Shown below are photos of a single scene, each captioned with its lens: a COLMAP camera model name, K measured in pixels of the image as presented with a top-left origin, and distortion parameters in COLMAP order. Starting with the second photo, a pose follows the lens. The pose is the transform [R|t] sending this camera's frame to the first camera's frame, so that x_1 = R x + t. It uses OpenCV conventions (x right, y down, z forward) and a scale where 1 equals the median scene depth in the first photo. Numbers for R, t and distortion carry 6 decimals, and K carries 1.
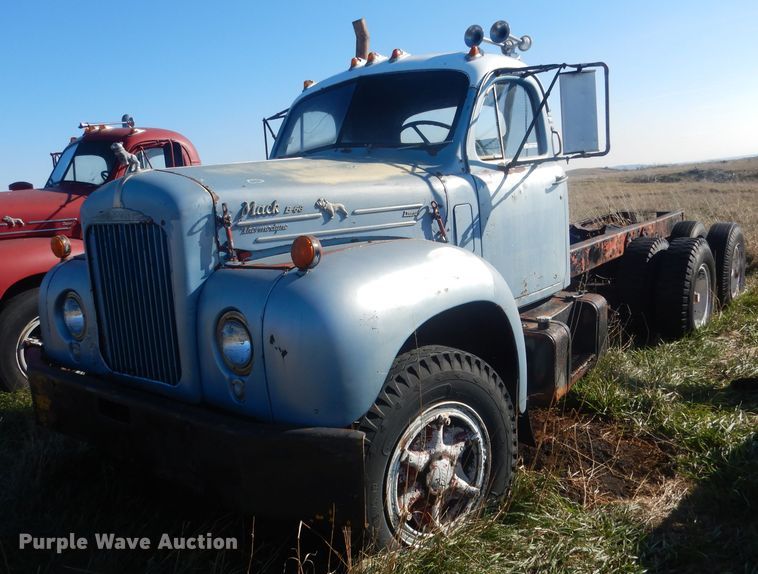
lens RADIAL K [[841.3, 0, 376.7], [0, 841.3, 262.5], [0, 0, 1]] dist [0.009808, -0.006143]
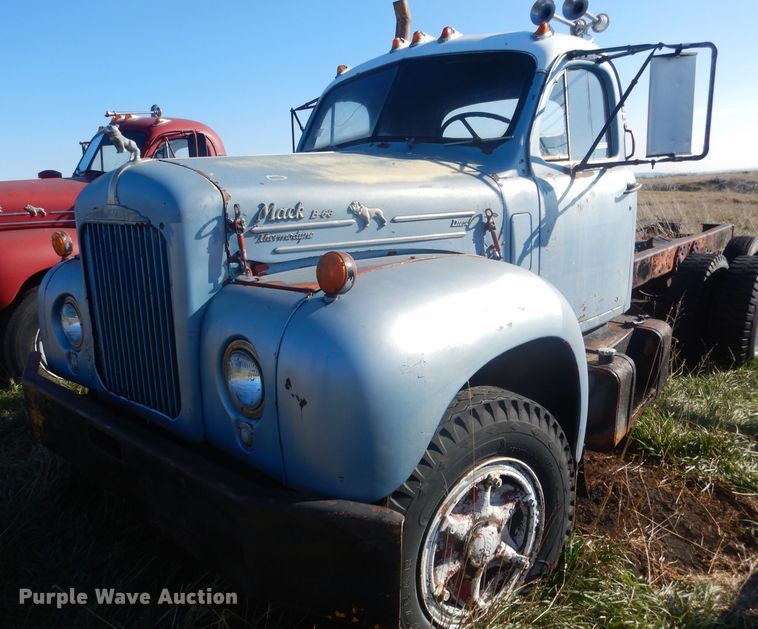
lens RADIAL K [[746.7, 0, 324.2], [0, 746.7, 316.3], [0, 0, 1]] dist [-0.002168, 0.004840]
pose [[0.995338, 0.048144, -0.083571, -0.029015], [-0.040821, 0.995352, 0.087224, -0.025988], [0.087382, -0.083406, 0.992677, 0.256311]]
